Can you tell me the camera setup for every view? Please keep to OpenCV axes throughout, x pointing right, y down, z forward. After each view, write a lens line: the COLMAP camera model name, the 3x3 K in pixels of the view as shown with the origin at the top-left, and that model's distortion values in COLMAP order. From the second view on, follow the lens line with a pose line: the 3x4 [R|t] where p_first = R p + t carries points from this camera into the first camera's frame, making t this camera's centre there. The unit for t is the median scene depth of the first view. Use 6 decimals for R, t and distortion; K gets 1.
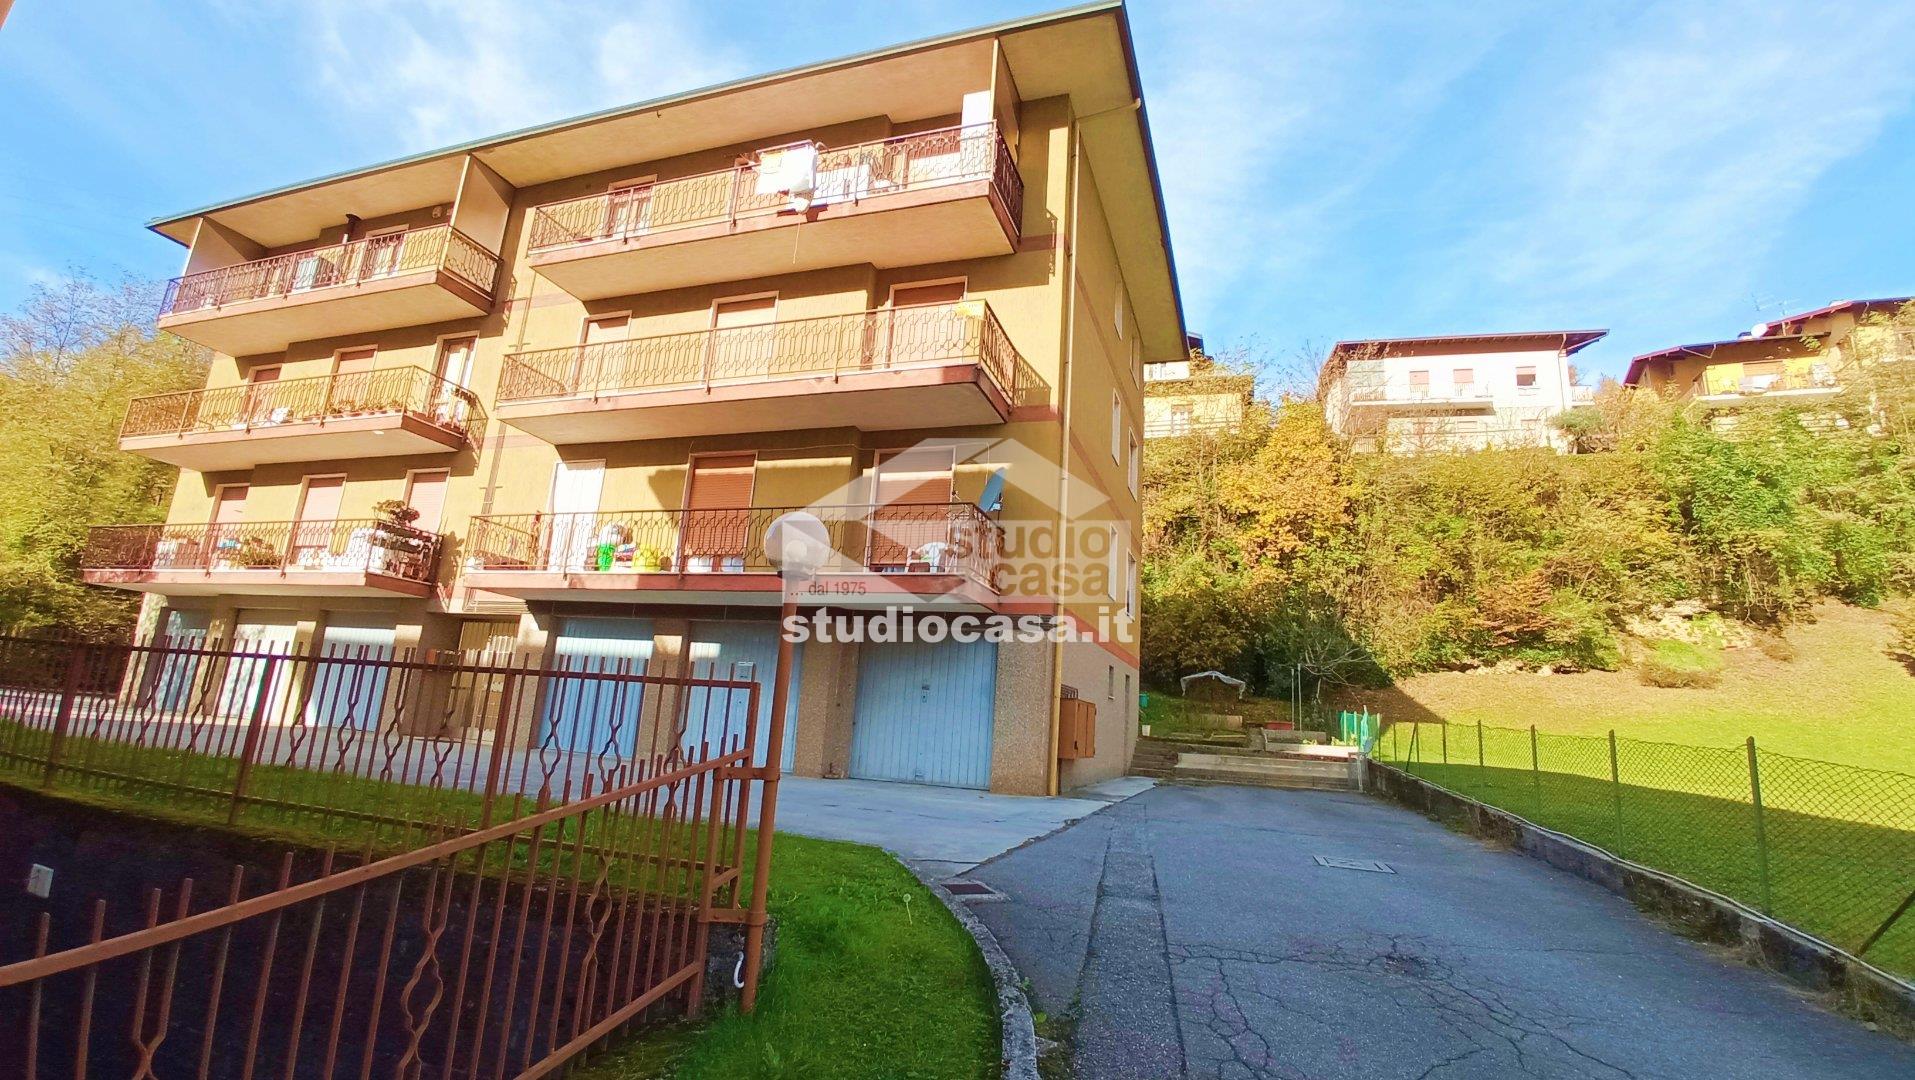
lens RADIAL K [[858.8, 0, 957.3], [0, 858.8, 530.5], [0, 0, 1]] dist [-0.019957, 0.001896]
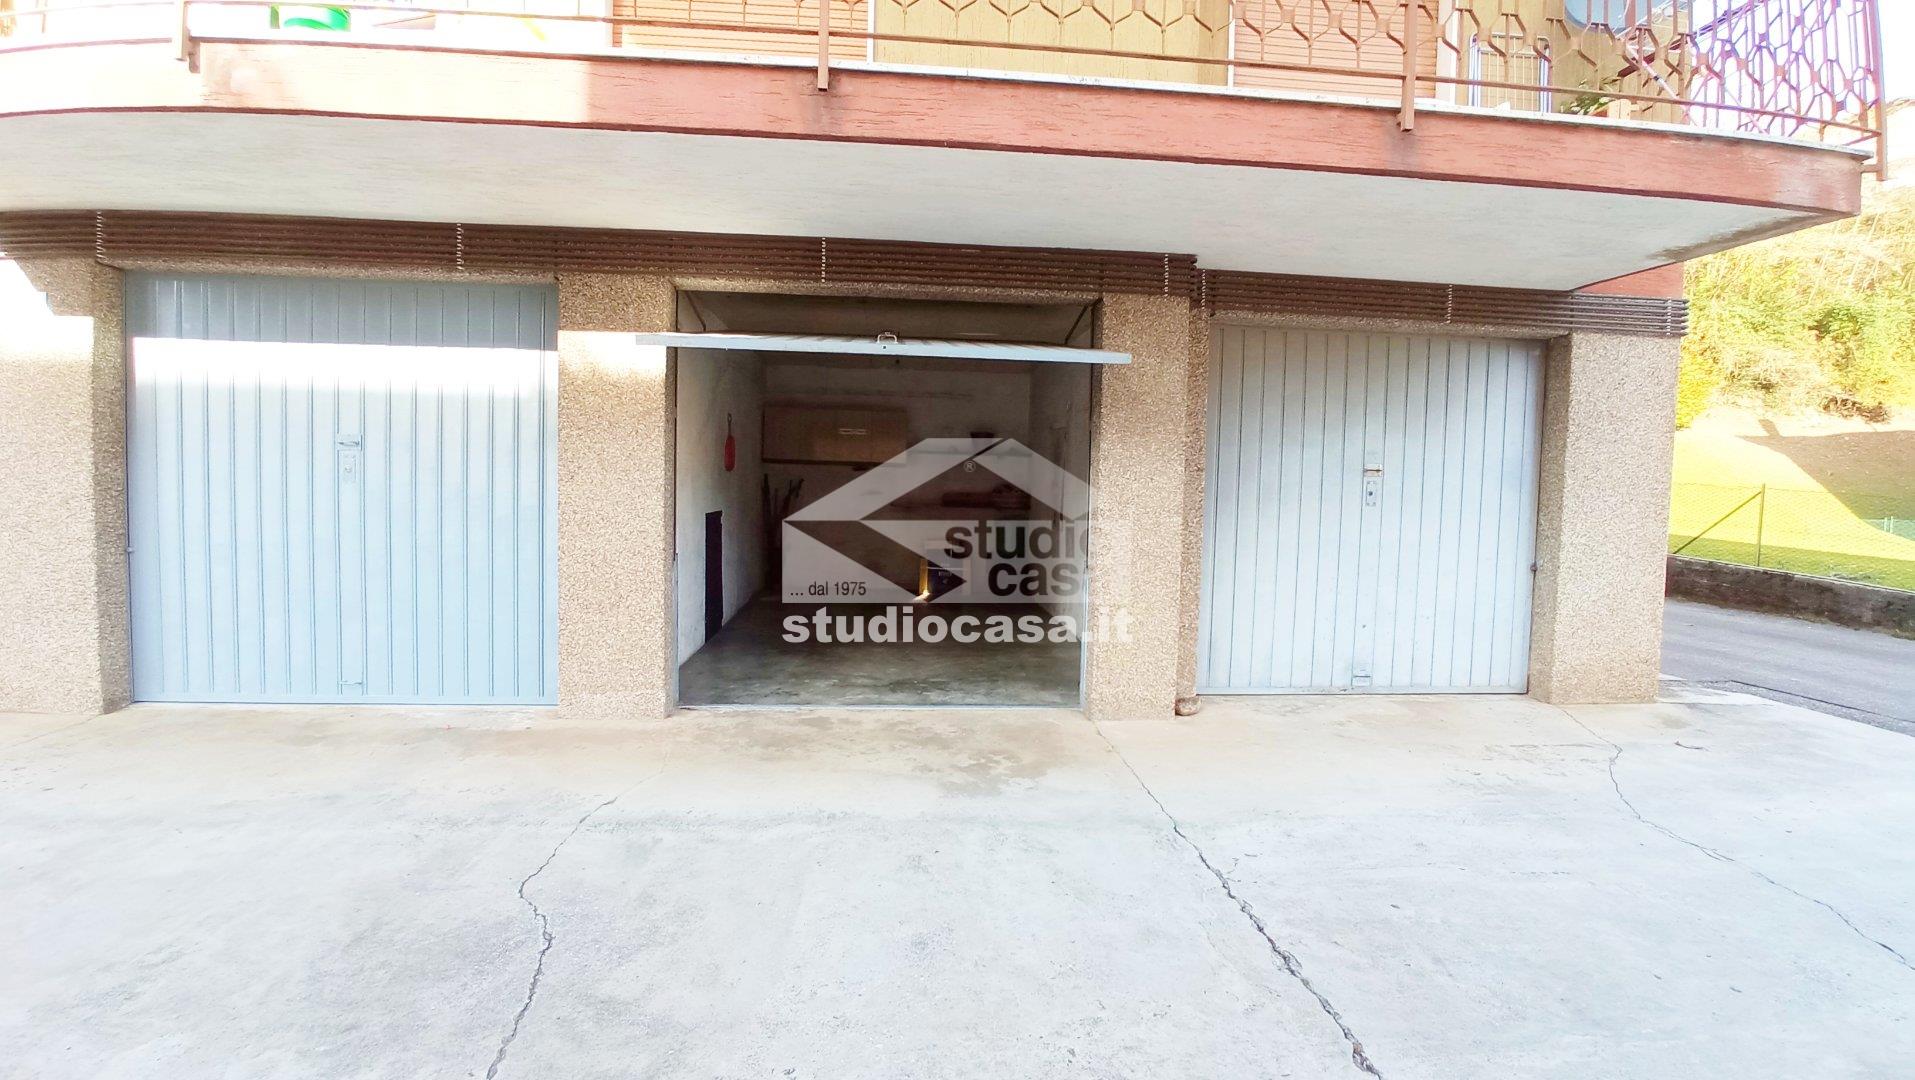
lens RADIAL K [[864.4, 0, 958.4], [0, 864.4, 523.2], [0, 0, 1]] dist [-0.027832, 0.001247]
pose [[0.909675, -0.062784, 0.410548, -0.306117], [-0.059663, 0.958500, 0.278778, 0.081529], [-0.411013, -0.278092, 0.868178, 0.563594]]
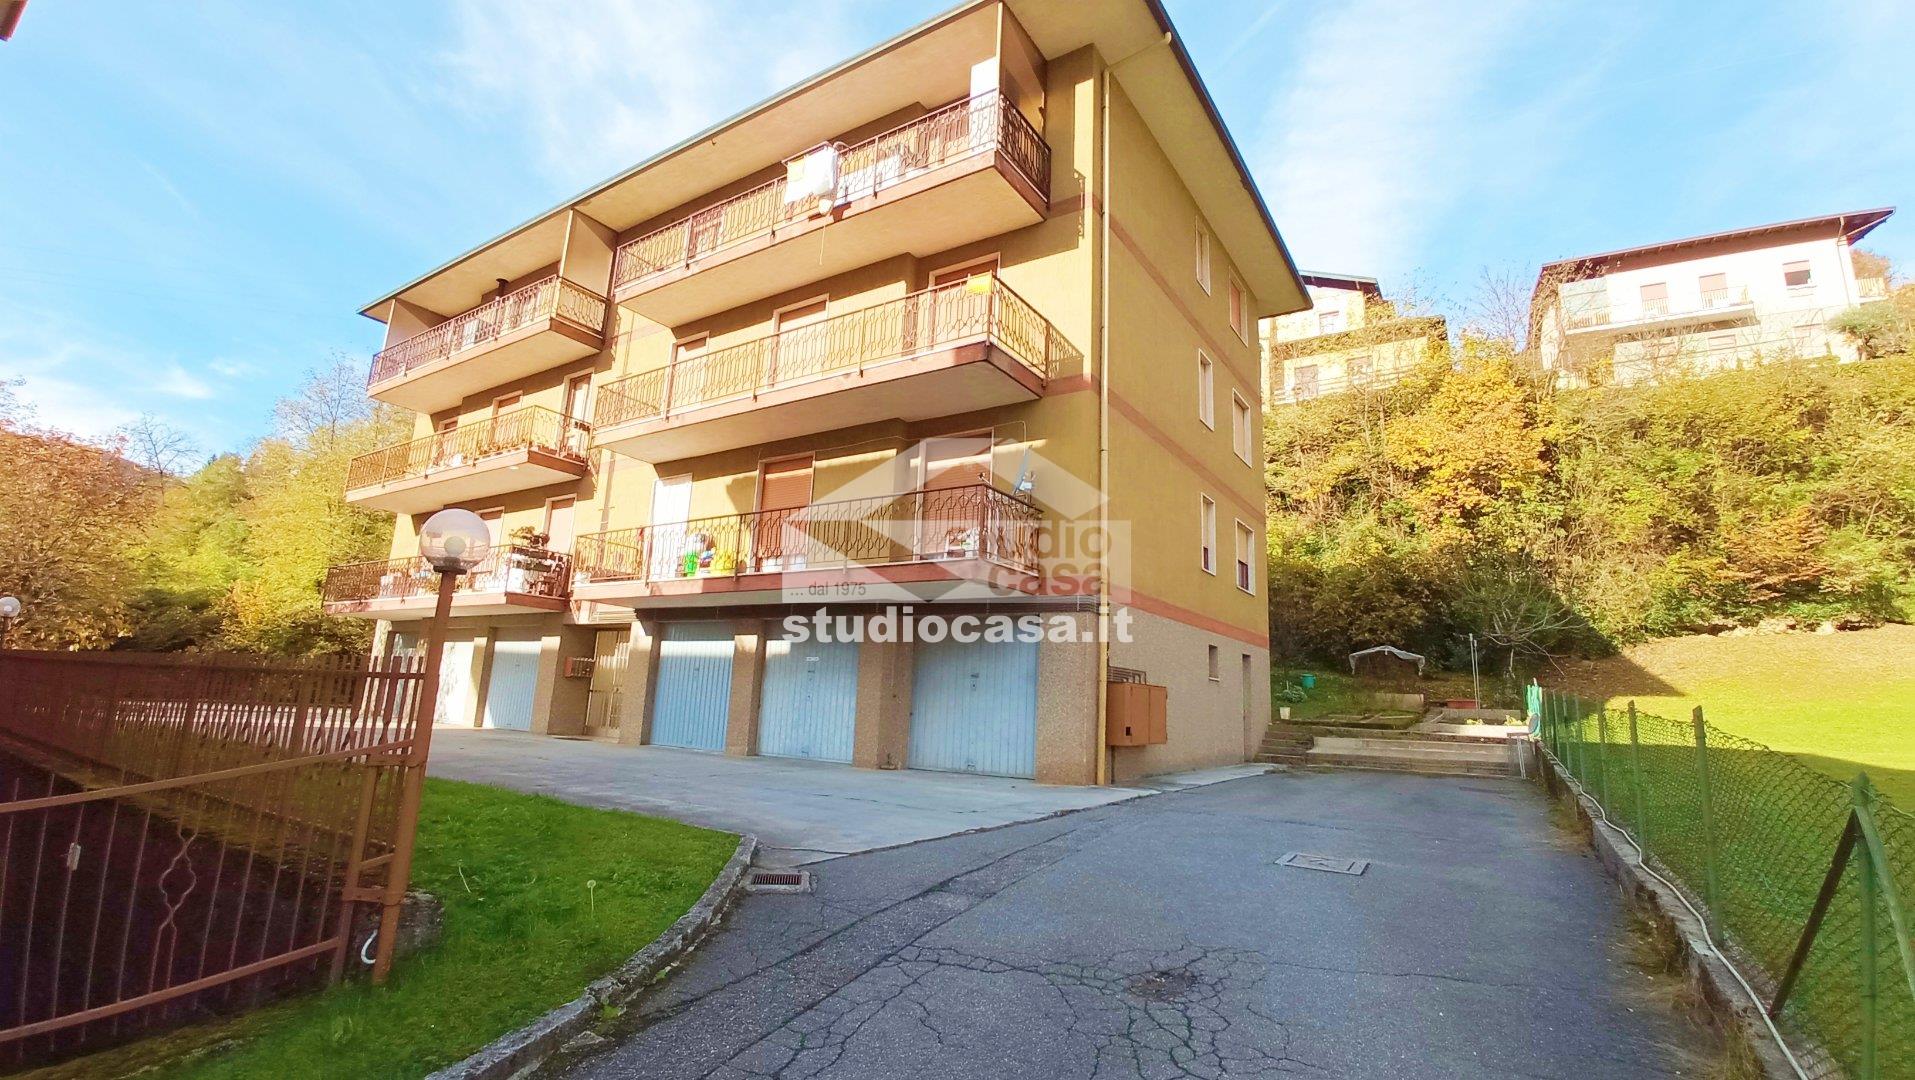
lens RADIAL K [[858.8, 0, 957.3], [0, 858.8, 530.5], [0, 0, 1]] dist [-0.019957, 0.001896]
pose [[0.969671, -0.074185, -0.232885, 0.145562], [0.076563, 0.997064, 0.001173, 0.011513], [0.232114, -0.018968, 0.972504, 0.033847]]
